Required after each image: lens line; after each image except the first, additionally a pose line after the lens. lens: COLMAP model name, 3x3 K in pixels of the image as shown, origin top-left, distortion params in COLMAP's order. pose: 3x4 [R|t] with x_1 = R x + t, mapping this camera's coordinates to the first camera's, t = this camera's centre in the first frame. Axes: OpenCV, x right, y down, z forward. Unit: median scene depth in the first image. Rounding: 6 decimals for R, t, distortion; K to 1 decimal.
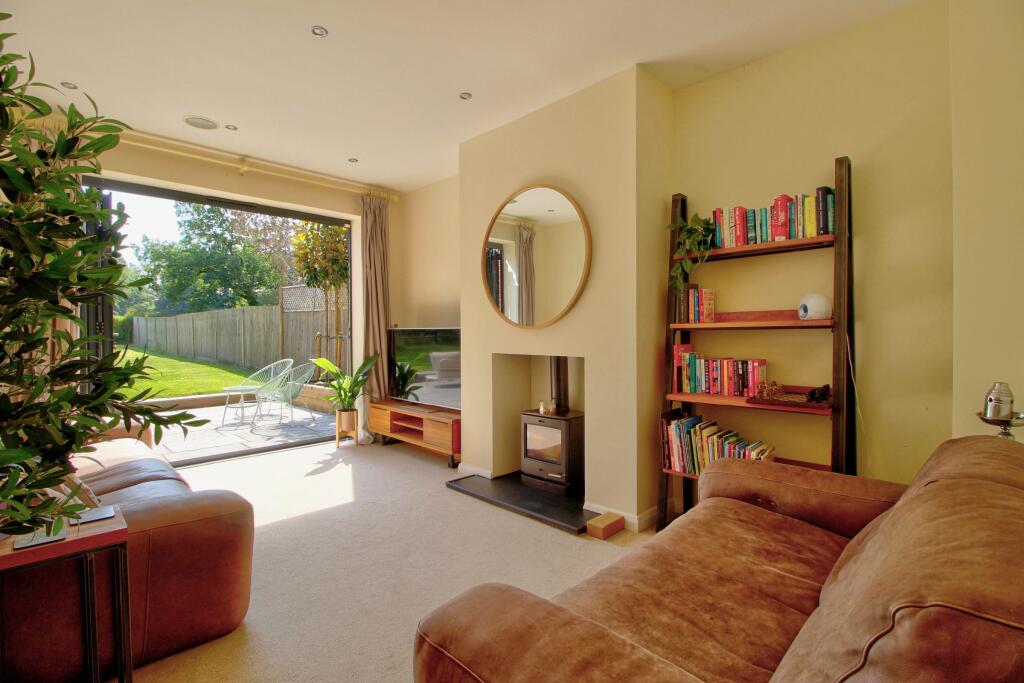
lens RADIAL K [[478.7, 0, 515.5], [0, 478.7, 334.2], [0, 0, 1]] dist [-0.008589, -0.005582]
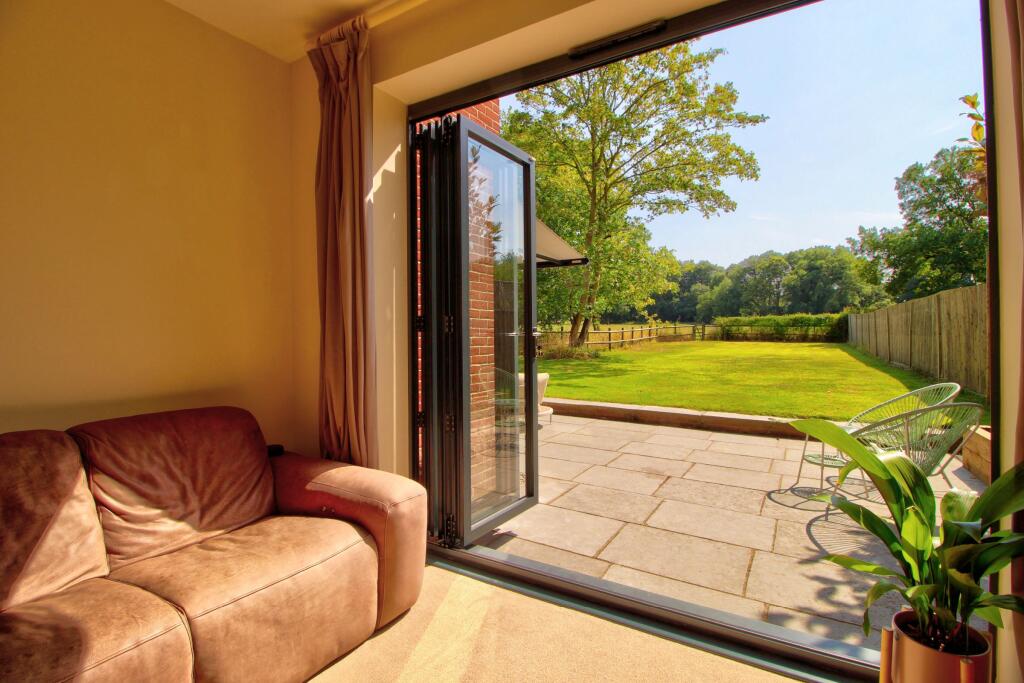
lens RADIAL K [[478.7, 0, 512.1], [0, 478.7, 333.7], [0, 0, 1]] dist [-0.008589, -0.005582]
pose [[0.231906, 0.005220, -0.972724, -0.087830], [-0.000832, 0.999986, 0.005168, -0.002066], [0.972738, -0.000389, 0.231907, 0.394670]]
